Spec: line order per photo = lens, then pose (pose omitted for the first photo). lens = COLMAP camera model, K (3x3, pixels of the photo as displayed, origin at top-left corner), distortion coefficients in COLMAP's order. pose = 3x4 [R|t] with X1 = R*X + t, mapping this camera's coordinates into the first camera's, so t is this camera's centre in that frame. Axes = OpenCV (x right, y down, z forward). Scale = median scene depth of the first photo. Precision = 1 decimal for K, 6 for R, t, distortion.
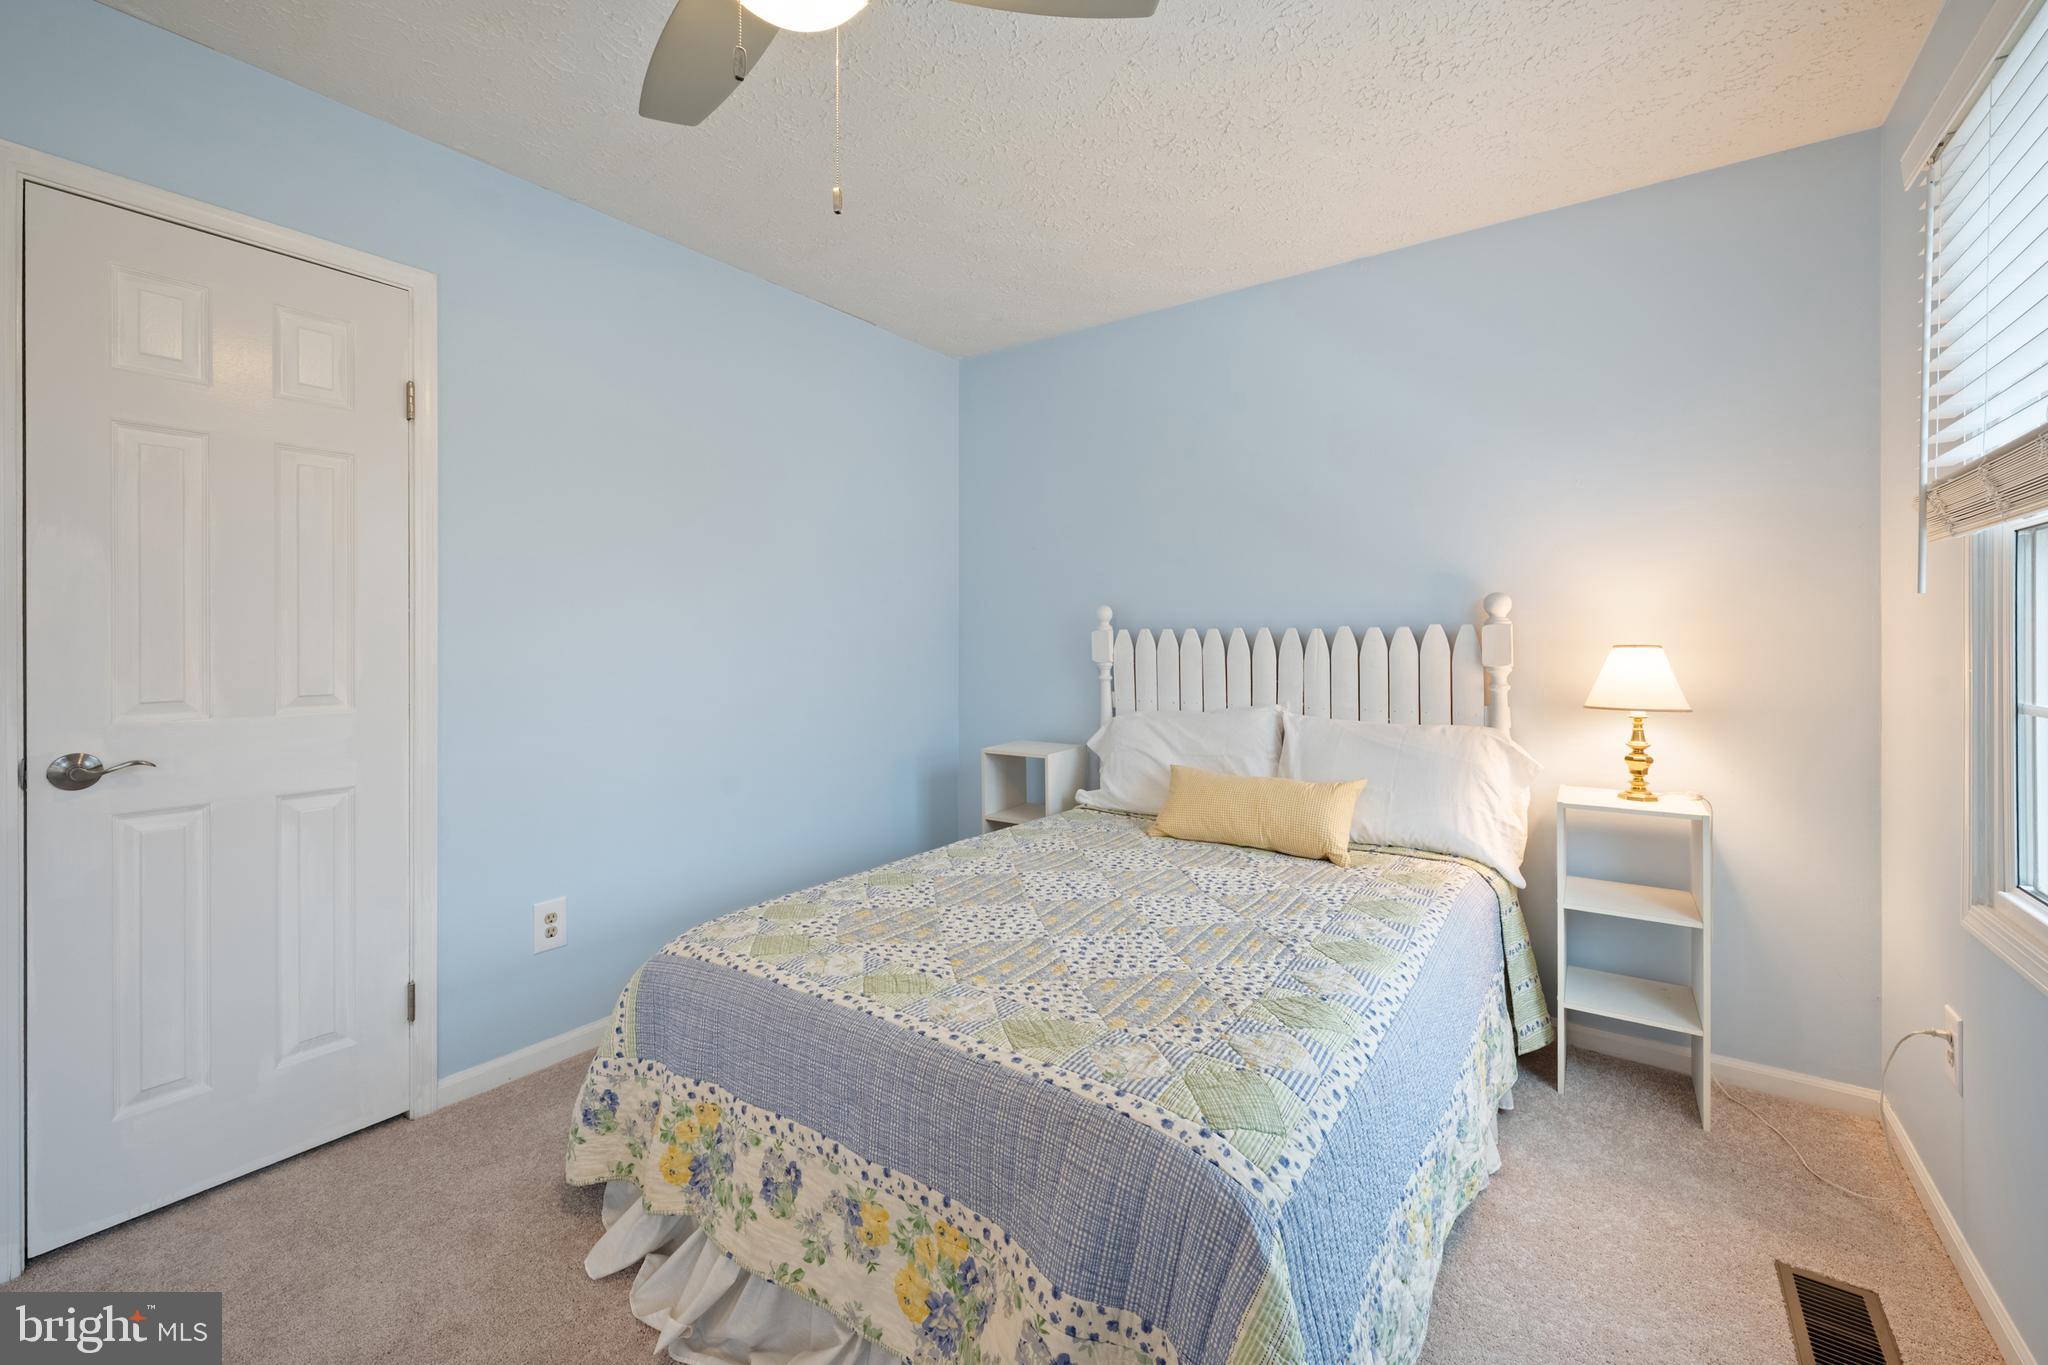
lens RADIAL K [[826.2, 0, 1036.3], [0, 826.2, 657.3], [0, 0, 1]] dist [0.000405, -0.000061]
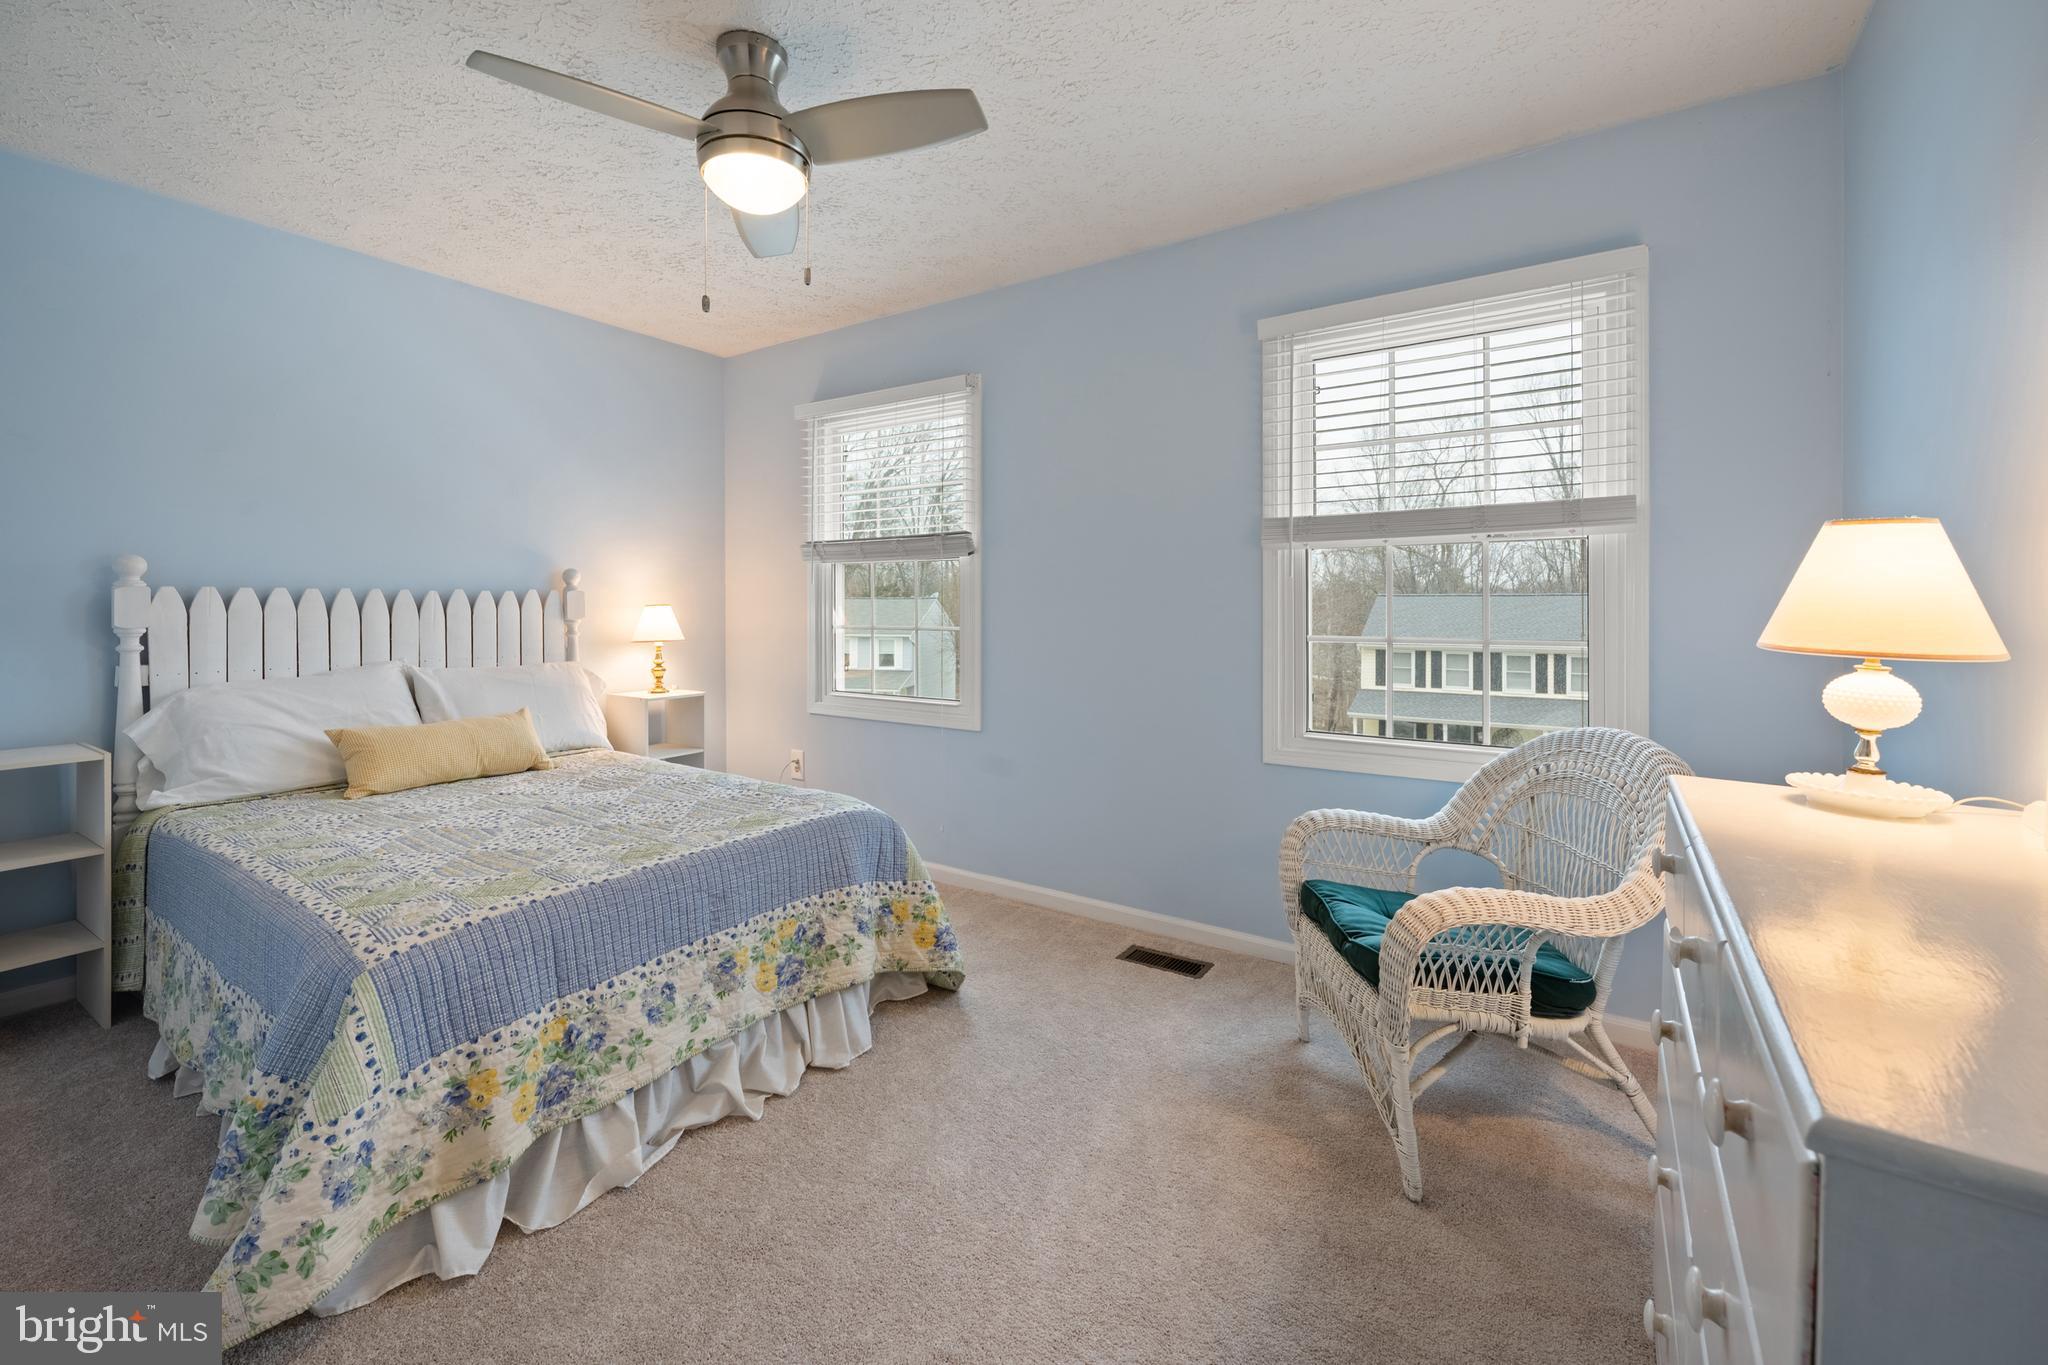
lens RADIAL K [[833.7, 0, 1016.7], [0, 833.7, 641.0], [0, 0, 1]] dist [0.000165, 0.000077]
pose [[-0.010328, -0.046544, 0.998863, -1.039263], [0.016720, 0.998768, 0.046713, -0.007405], [-0.999807, 0.017183, -0.009537, 0.262773]]
